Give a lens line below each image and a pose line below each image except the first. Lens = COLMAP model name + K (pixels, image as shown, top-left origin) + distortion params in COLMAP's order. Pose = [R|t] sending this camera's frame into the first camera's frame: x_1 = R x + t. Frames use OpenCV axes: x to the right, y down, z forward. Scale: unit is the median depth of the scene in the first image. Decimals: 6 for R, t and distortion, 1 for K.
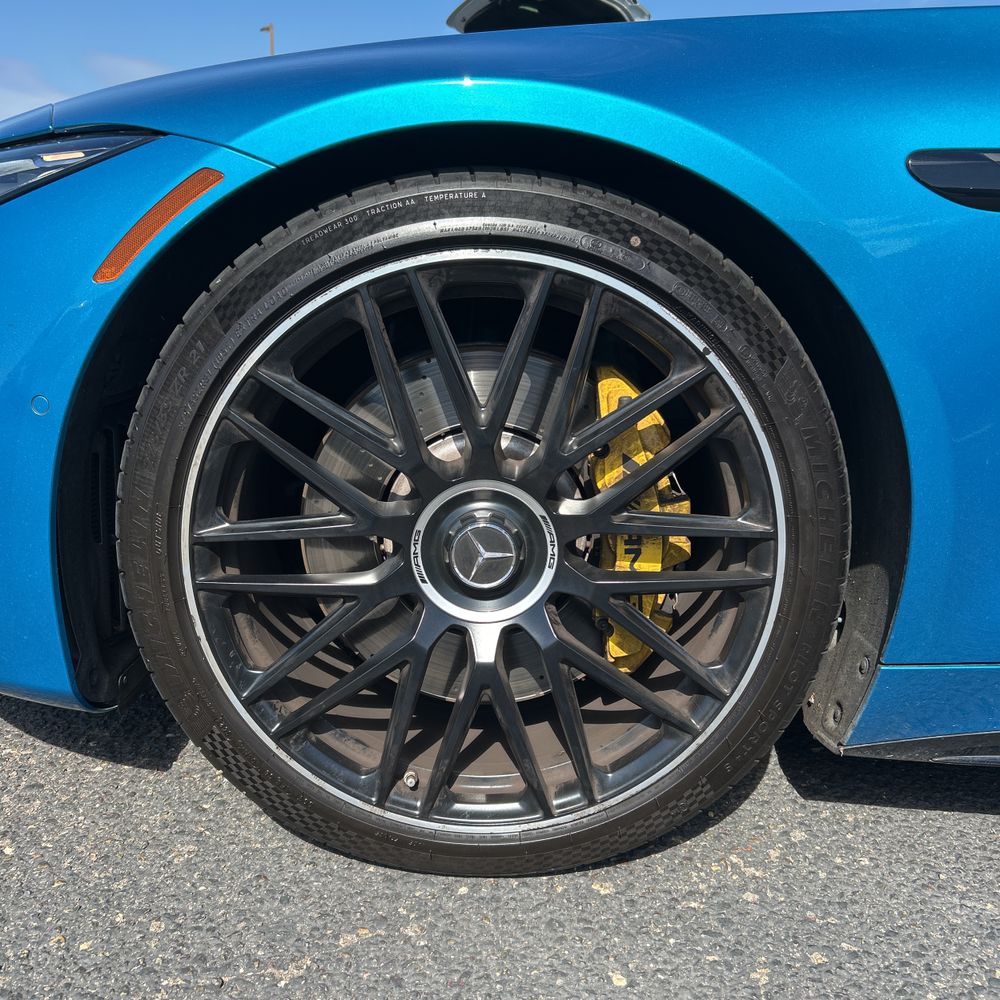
lens RADIAL K [[1006.3, 0, 497.1], [0, 1006.3, 483.6], [0, 0, 1]] dist [0.016715, -0.029168]
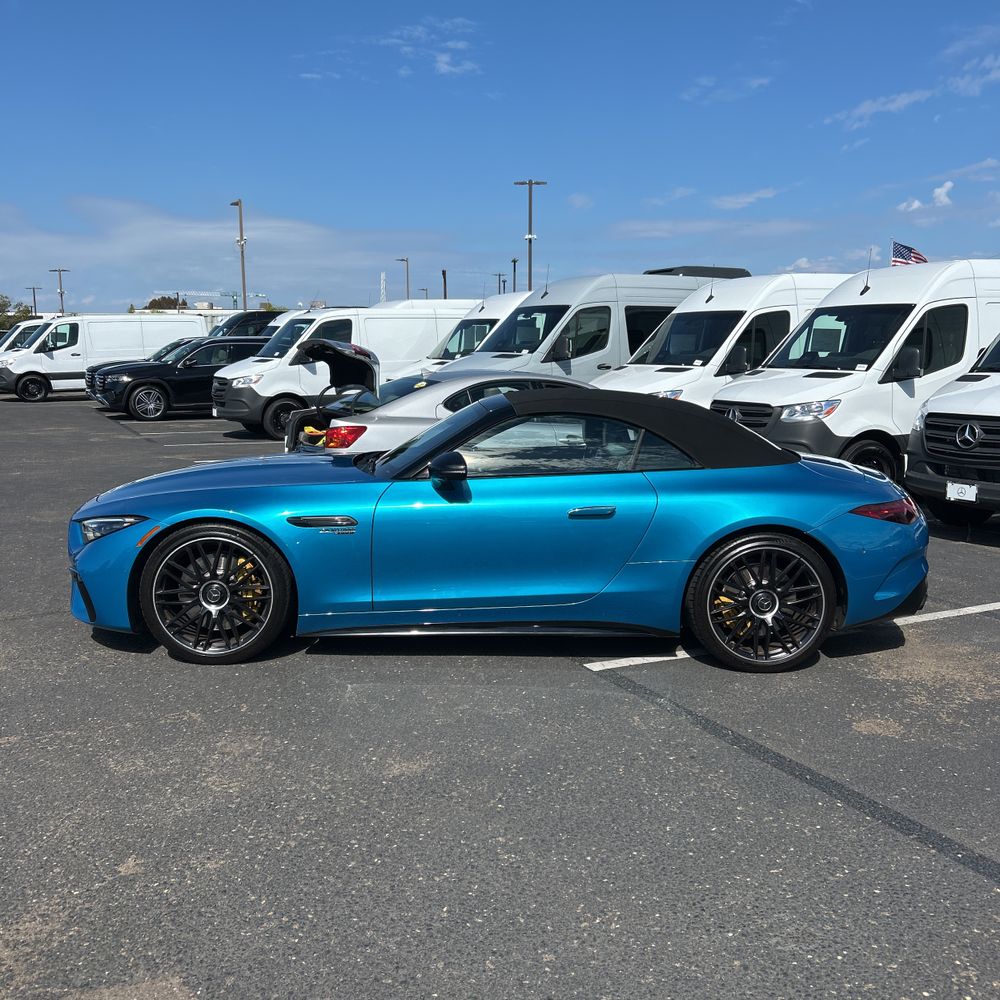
lens RADIAL K [[987.5, 0, 500.0], [0, 987.5, 500.0], [0, 0, 1]] dist [0.106456, -0.296013]
pose [[0.998938, -0.040485, 0.022012, 1.275431], [0.042390, 0.994637, -0.094346, 0.121786], [-0.018074, 0.095179, 0.995296, -3.866714]]
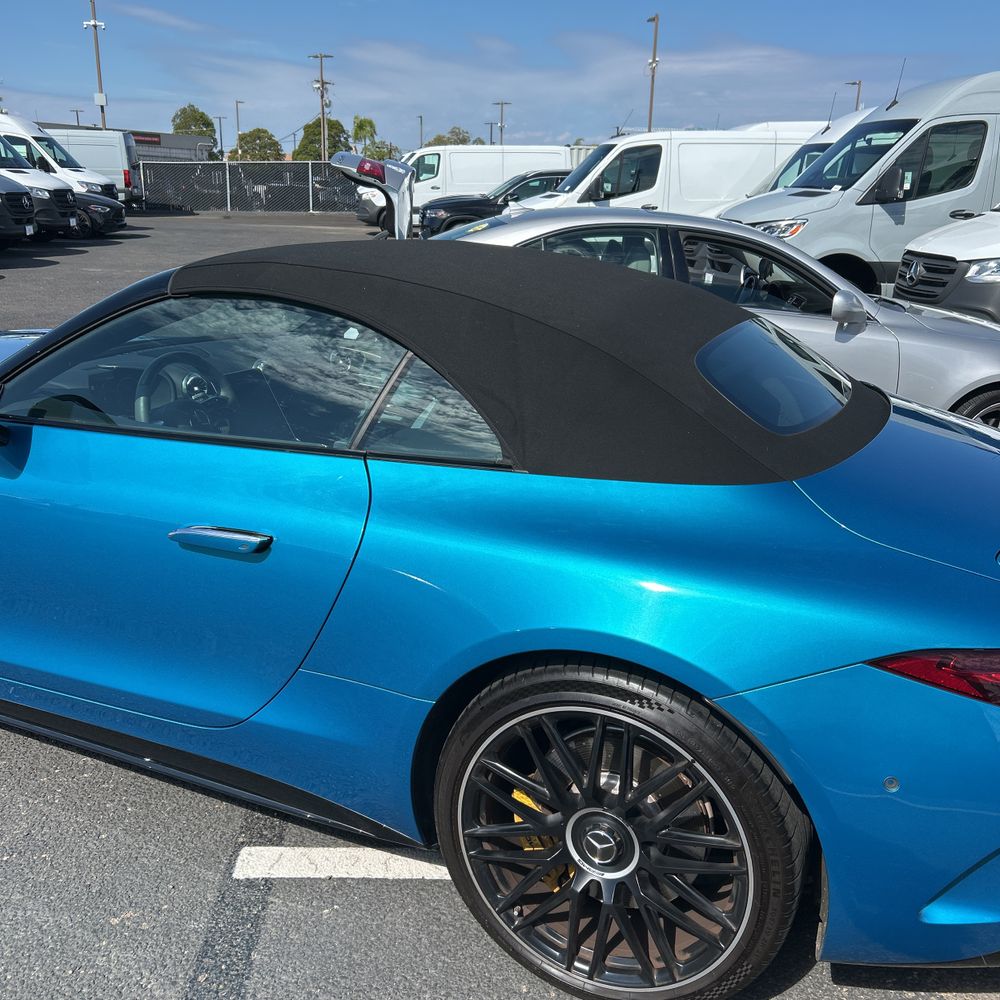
lens RADIAL K [[996.3, 0, 500.2], [0, 996.3, 508.3], [0, 0, 1]] dist [0.022192, -0.027304]
pose [[0.915053, 0.108342, -0.388510, 3.131462], [-0.087140, 0.993602, 0.071840, -0.515368], [0.393808, -0.031882, 0.918640, -0.766554]]
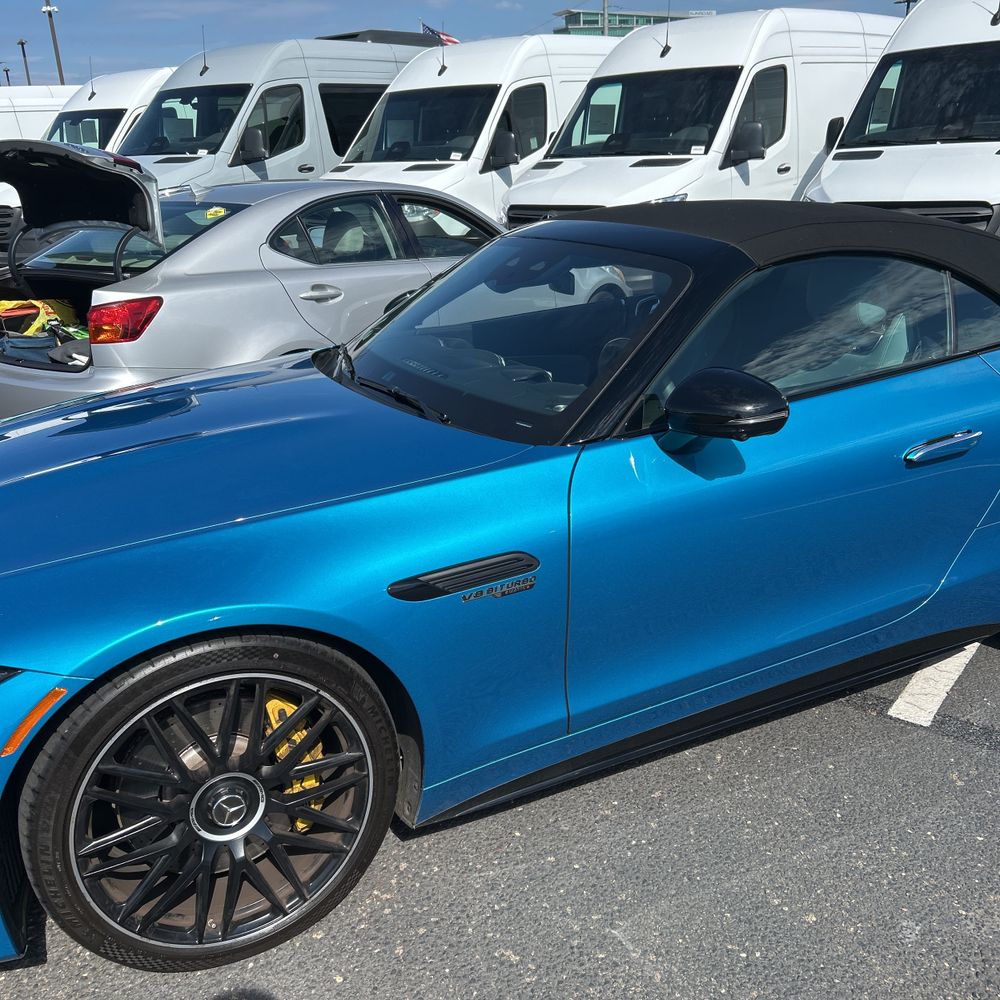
lens RADIAL K [[1009.0, 0, 480.4], [0, 1009.0, 498.7], [0, 0, 1]] dist [0.007541, -0.000247]
pose [[0.894391, -0.222544, 0.387994, -0.199184], [0.183895, 0.973690, 0.134578, -0.677309], [-0.407735, -0.049015, 0.911784, -0.952636]]
